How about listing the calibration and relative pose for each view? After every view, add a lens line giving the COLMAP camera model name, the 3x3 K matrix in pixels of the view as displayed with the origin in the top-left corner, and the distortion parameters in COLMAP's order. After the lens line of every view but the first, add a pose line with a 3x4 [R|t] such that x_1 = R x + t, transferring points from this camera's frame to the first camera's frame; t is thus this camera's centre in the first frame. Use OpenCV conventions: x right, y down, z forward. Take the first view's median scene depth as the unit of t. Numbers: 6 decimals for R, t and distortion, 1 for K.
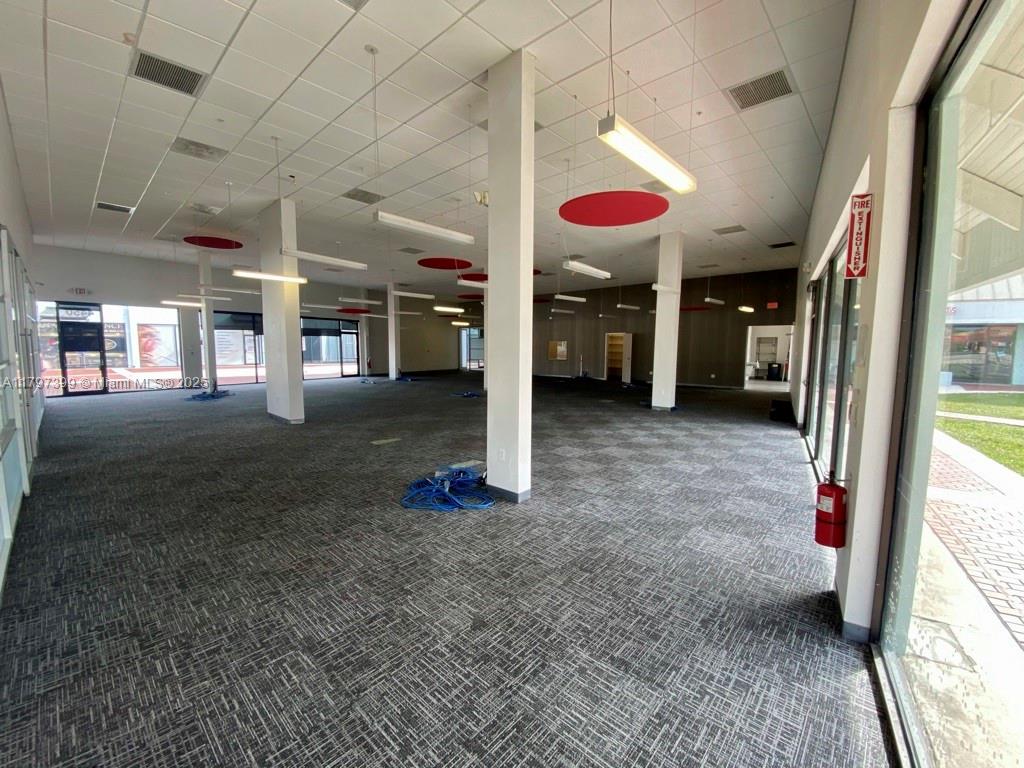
lens RADIAL K [[421.5, 0, 512.0], [0, 421.5, 384.0], [0, 0, 1]] dist [-0.001097, -0.000245]
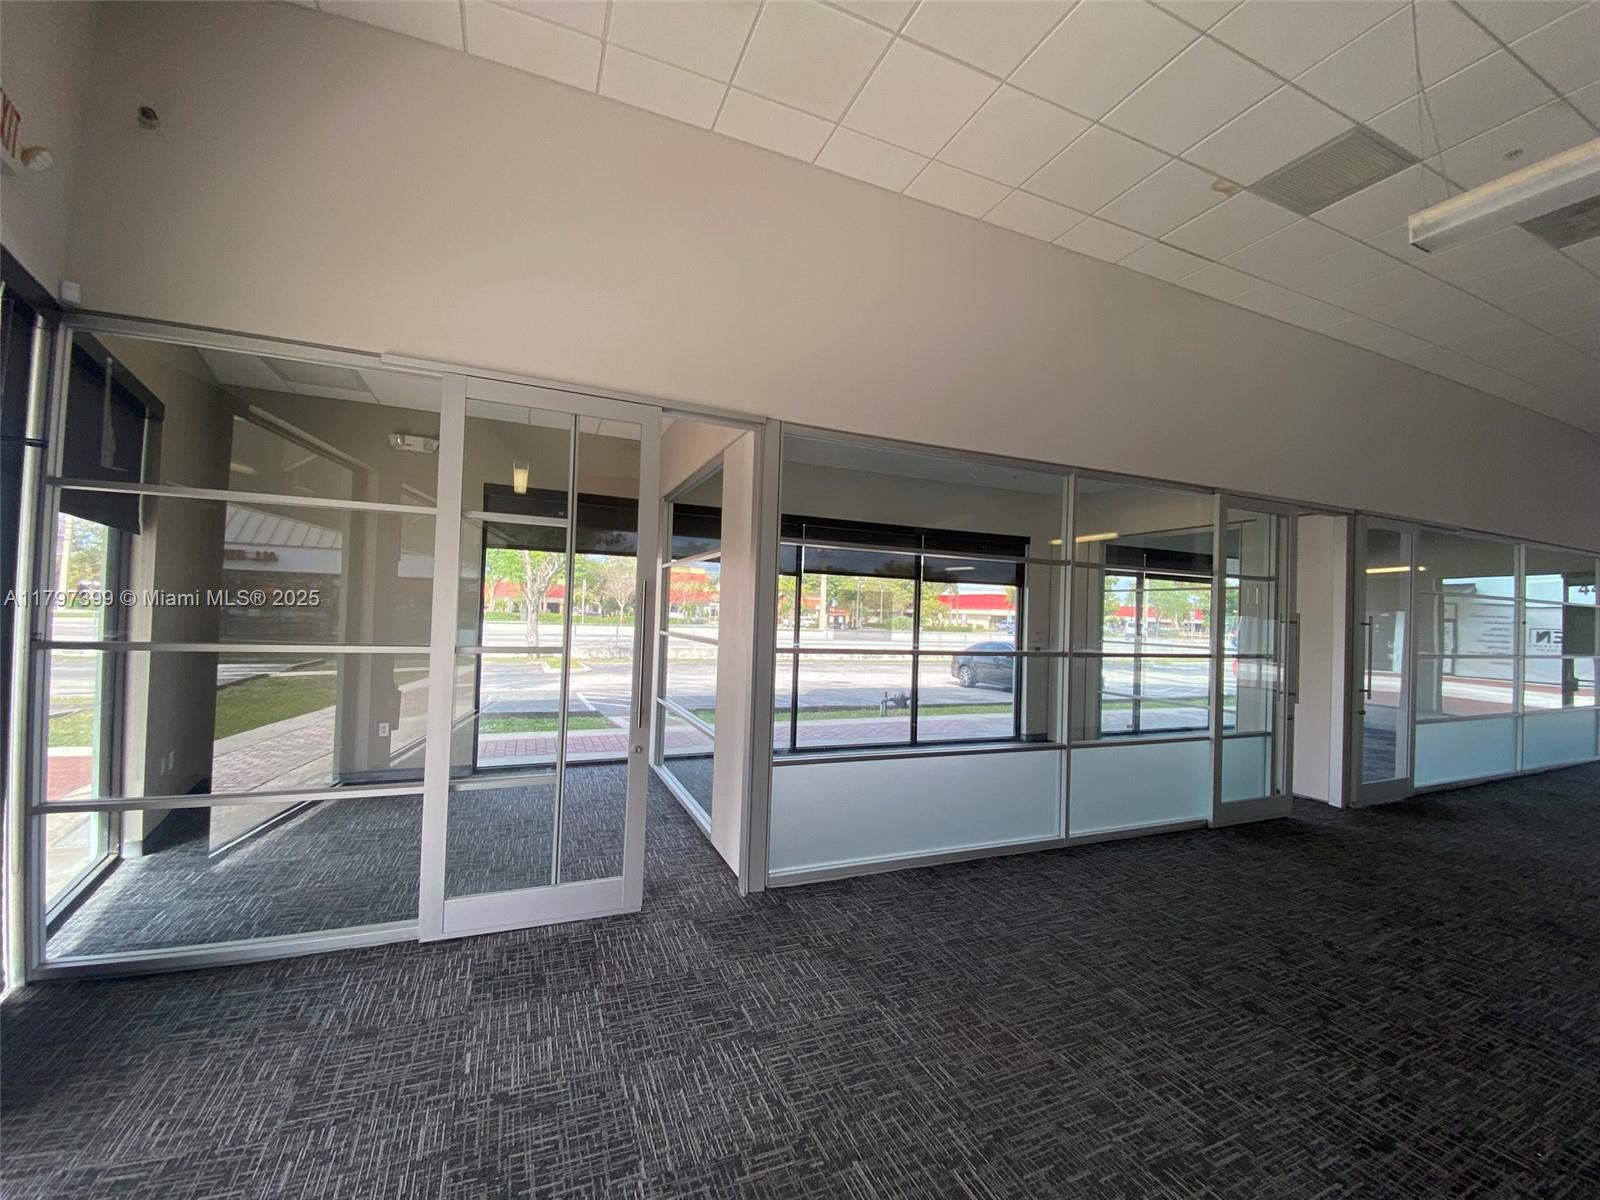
lens RADIAL K [[658.5, 0, 800.0], [0, 658.5, 600.0], [0, 0, 1]] dist [-0.001097, -0.000245]
pose [[-0.413808, -0.041998, -0.909395, 0.326176], [-0.116167, 0.993205, 0.006992, -0.080986], [0.902922, 0.108535, -0.415875, 0.889278]]
